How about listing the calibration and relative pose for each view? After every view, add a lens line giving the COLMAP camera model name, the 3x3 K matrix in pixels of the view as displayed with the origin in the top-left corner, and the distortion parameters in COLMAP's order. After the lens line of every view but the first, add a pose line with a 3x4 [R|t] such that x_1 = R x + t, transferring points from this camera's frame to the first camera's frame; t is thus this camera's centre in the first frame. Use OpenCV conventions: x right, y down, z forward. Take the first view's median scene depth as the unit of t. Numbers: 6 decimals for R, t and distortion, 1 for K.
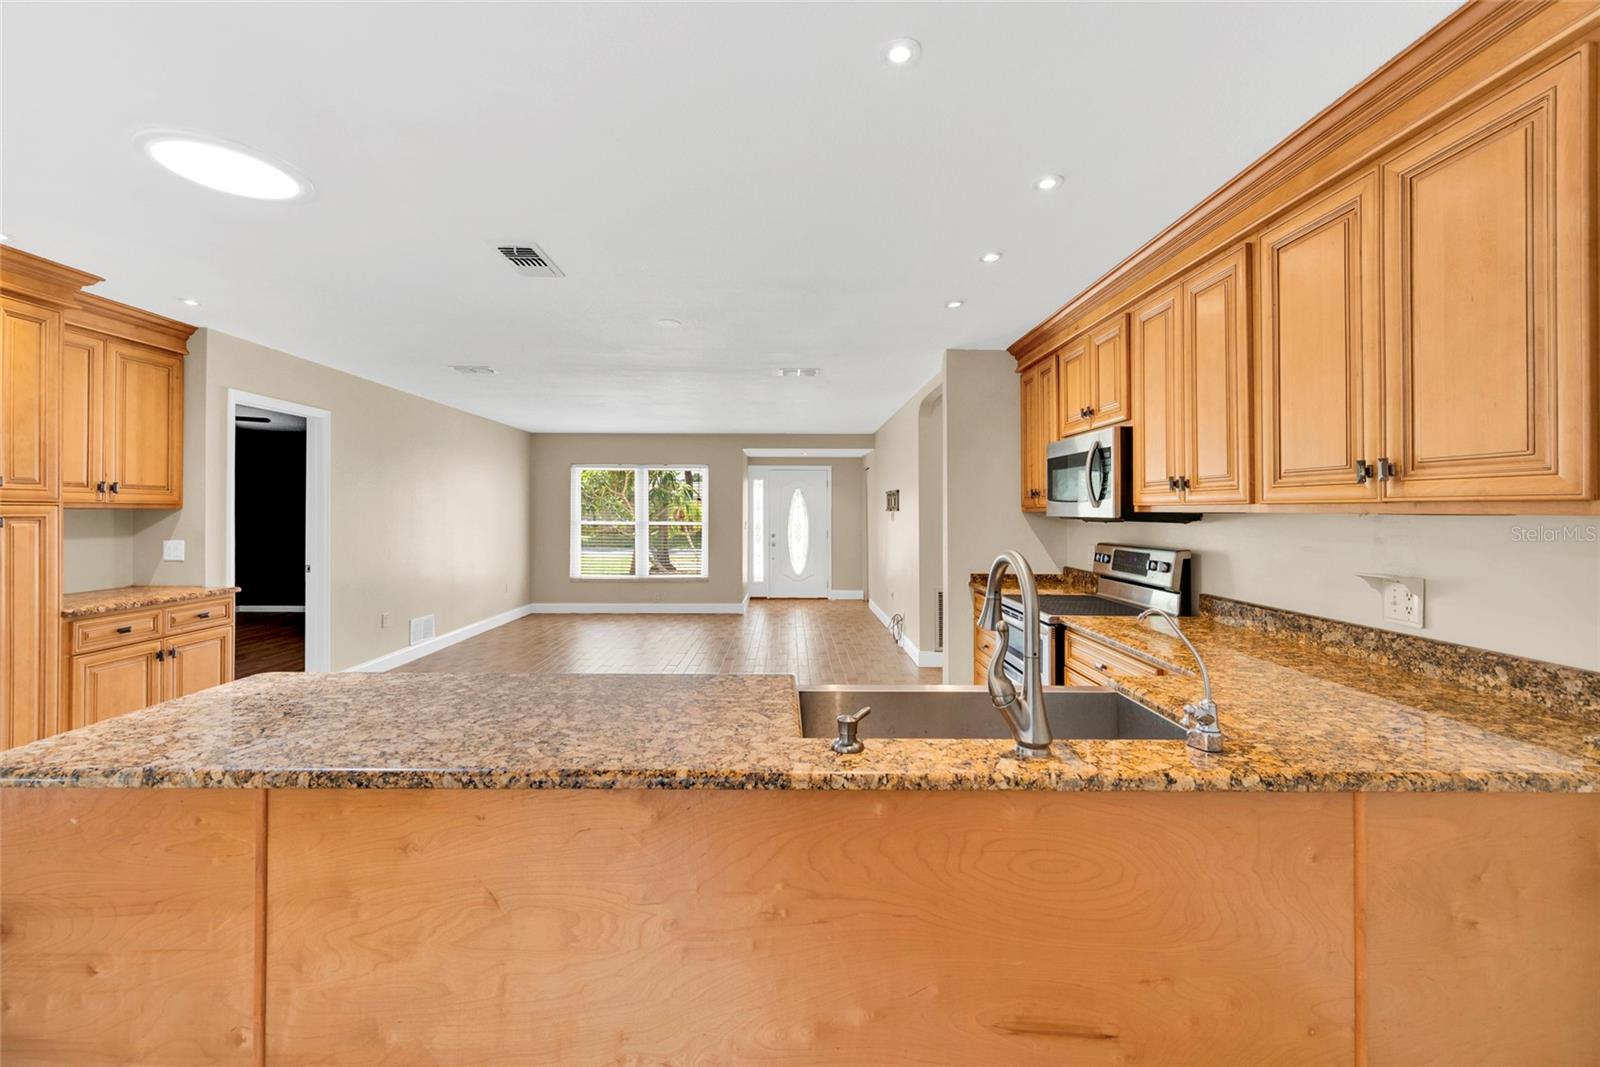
lens RADIAL K [[647.7, 0, 798.1], [0, 647.7, 510.4], [0, 0, 1]] dist [0.001241, -0.000057]
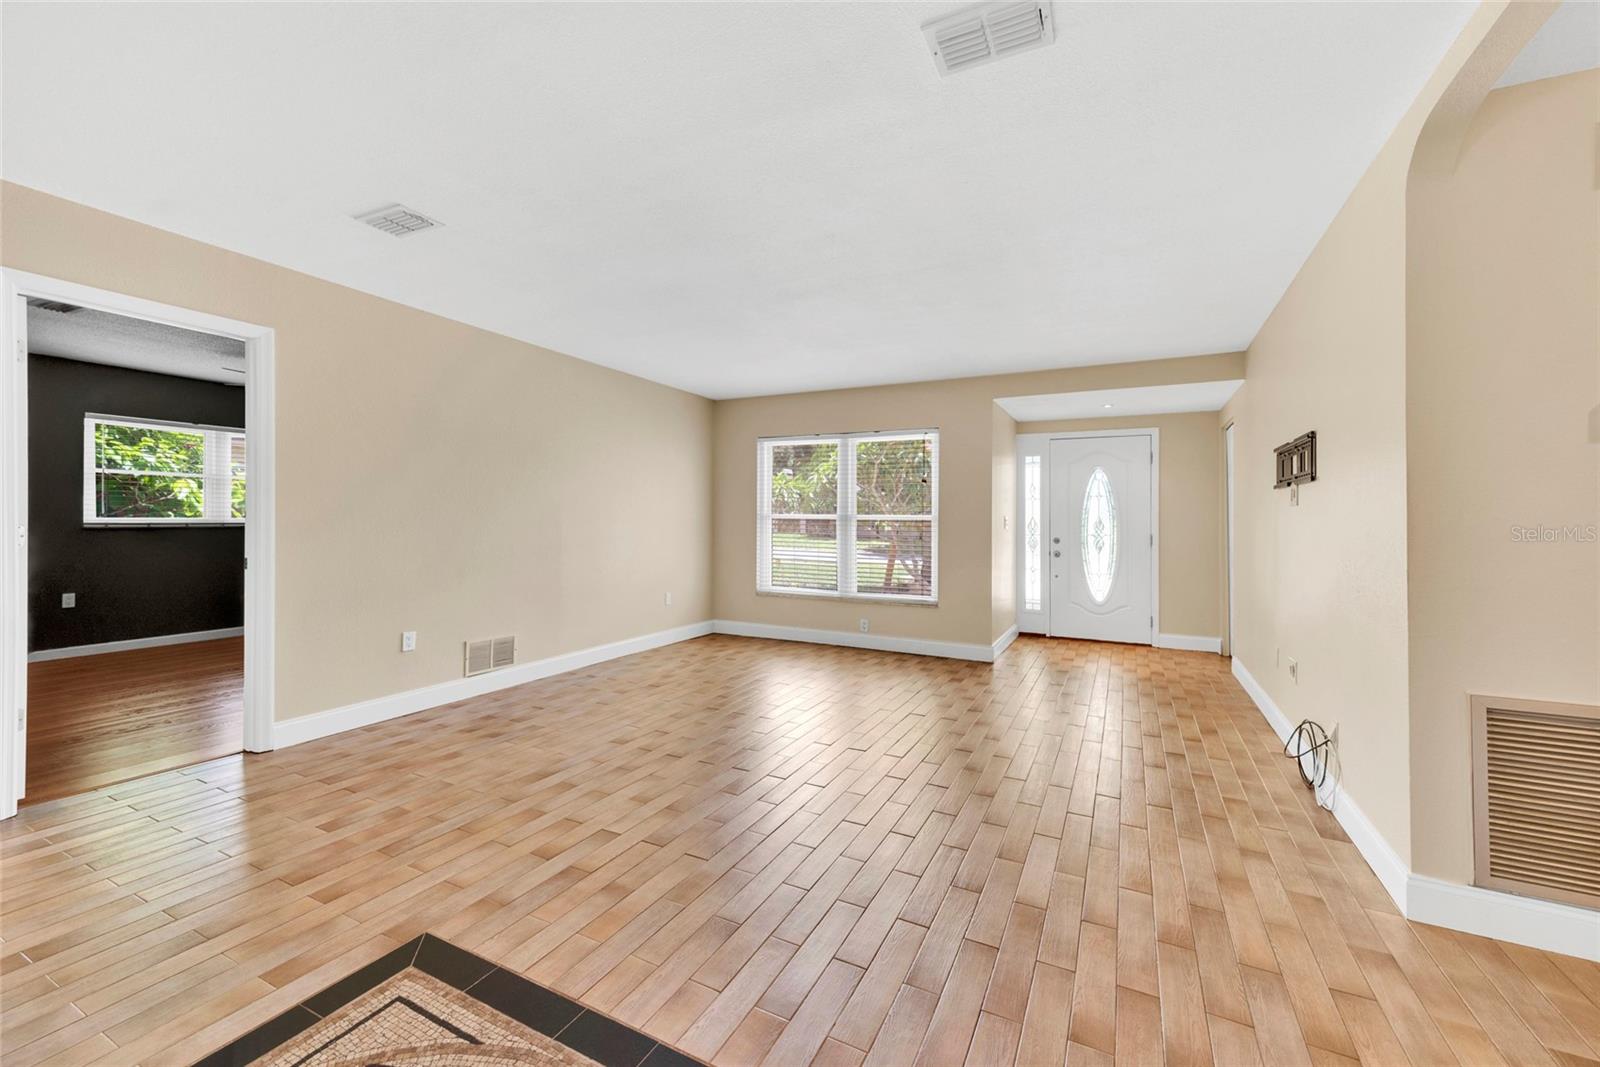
lens RADIAL K [[647.7, 0, 807.5], [0, 647.7, 517.8], [0, 0, 1]] dist [0.001241, -0.000057]
pose [[0.890748, 0.003181, -0.454487, 0.099499], [-0.005394, 0.999979, -0.003573, 0.058033], [0.454466, 0.005634, 0.890746, 0.913893]]
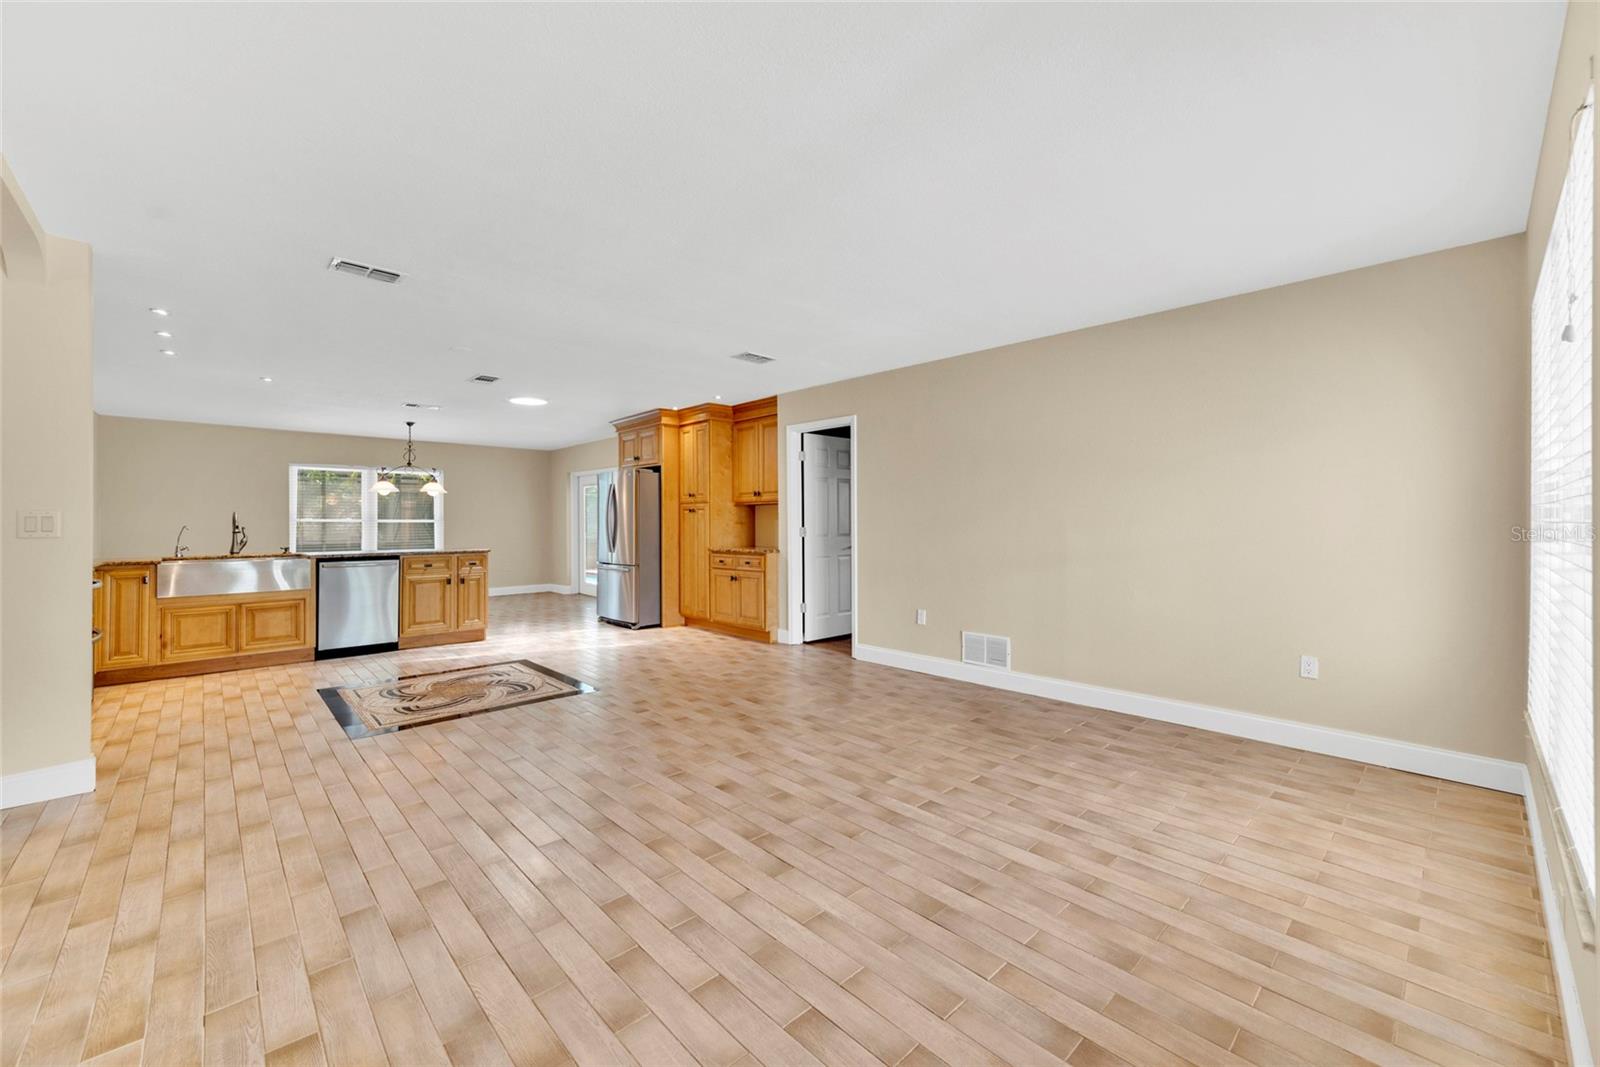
lens RADIAL K [[629.6, 0, 798.7], [0, 629.6, 528.0], [0, 0, 1]] dist [-0.002488, 0.000303]
pose [[-0.736243, 0.003712, -0.676707, 0.153862], [0.001301, 0.999991, 0.004069, 0.060902], [0.676716, 0.002115, -0.736241, 2.454569]]
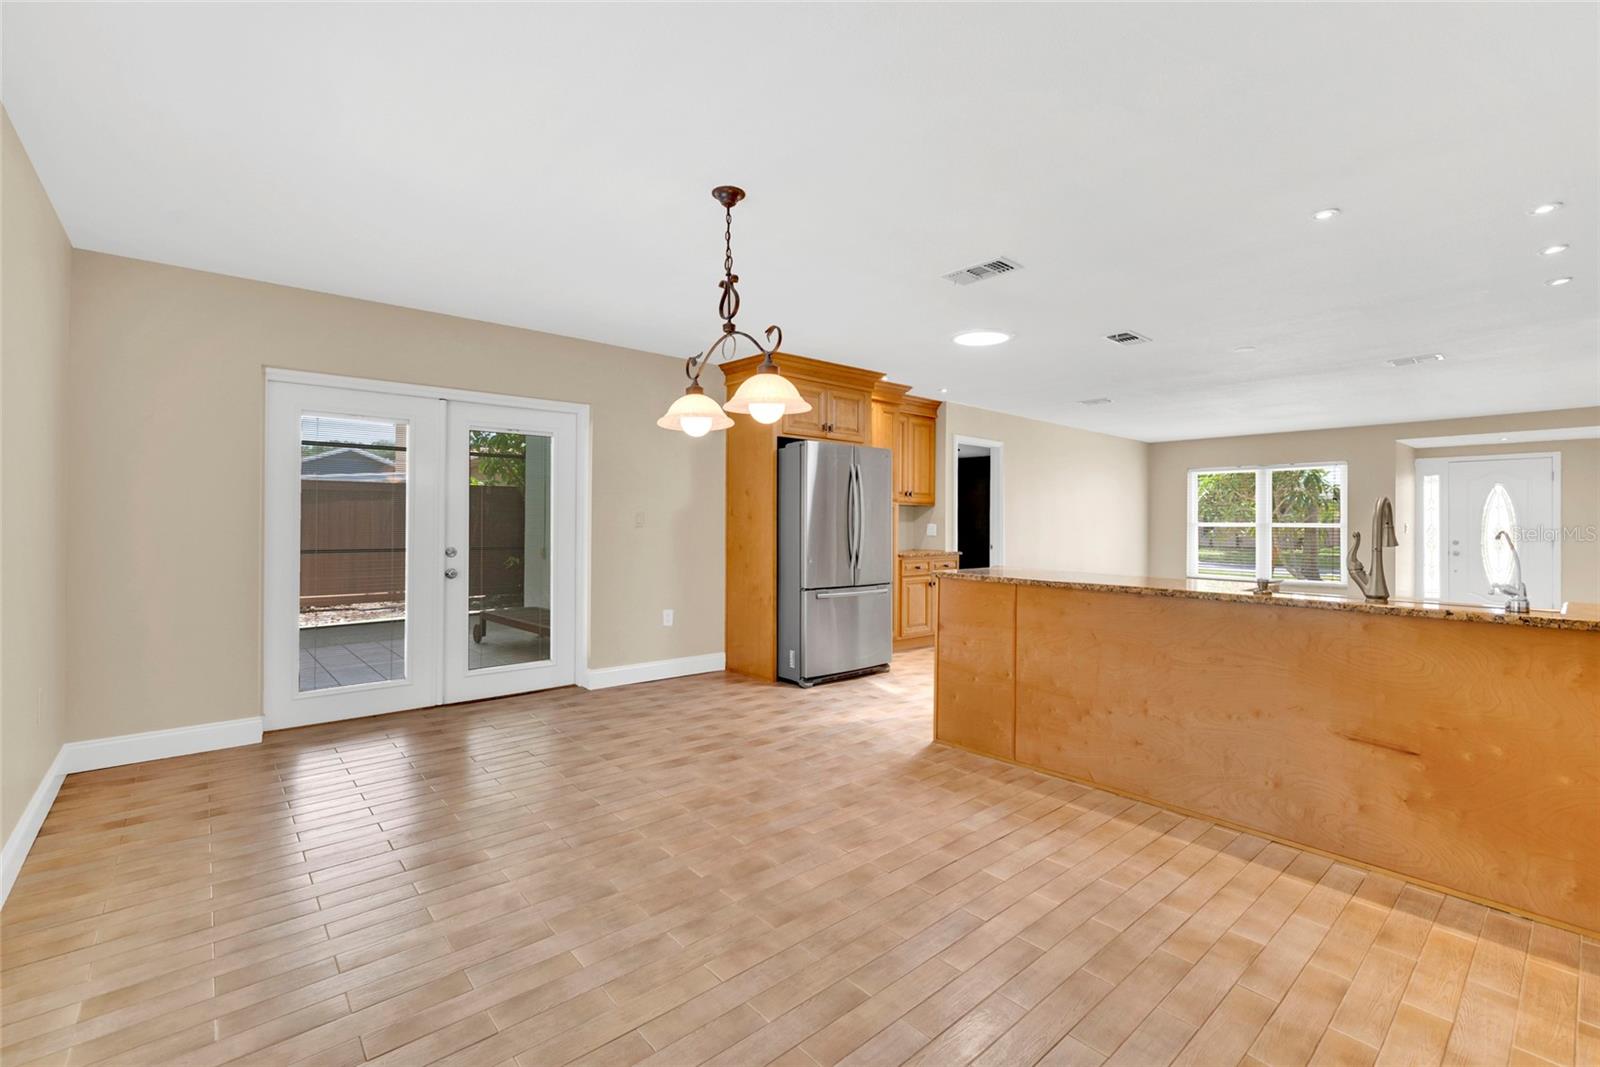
lens RADIAL K [[700.2, 0, 801.4], [0, 700.2, 528.1], [0, 0, 1]] dist [-0.006133, 0.002807]
pose [[0.644803, 0.004689, -0.764335, 0.295919], [-0.002945, 0.999989, 0.003651, 0.056371], [0.764343, -0.000103, 0.644810, -0.551965]]
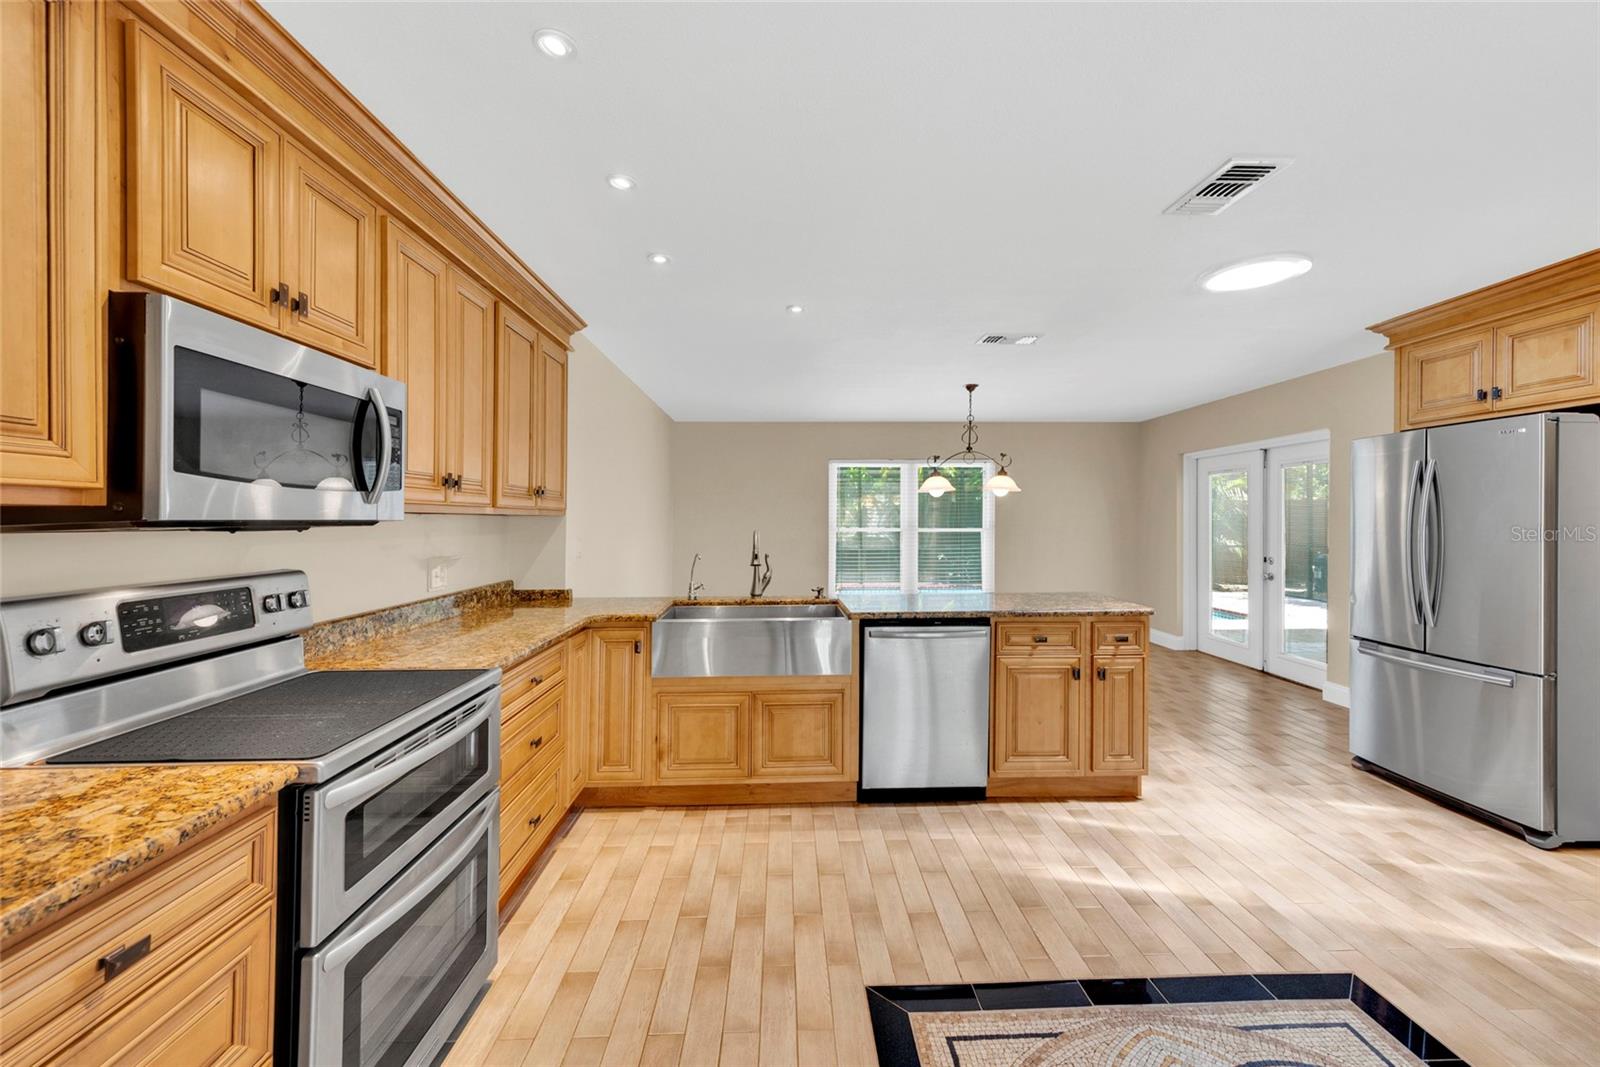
lens RADIAL K [[647.7, 0, 814.3], [0, 647.7, 516.9], [0, 0, 1]] dist [0.001241, -0.000057]
pose [[-0.999486, -0.002737, -0.031954, 0.070649], [-0.002603, 0.999988, -0.004213, 0.007790], [0.031965, -0.004128, -0.999480, 1.377852]]
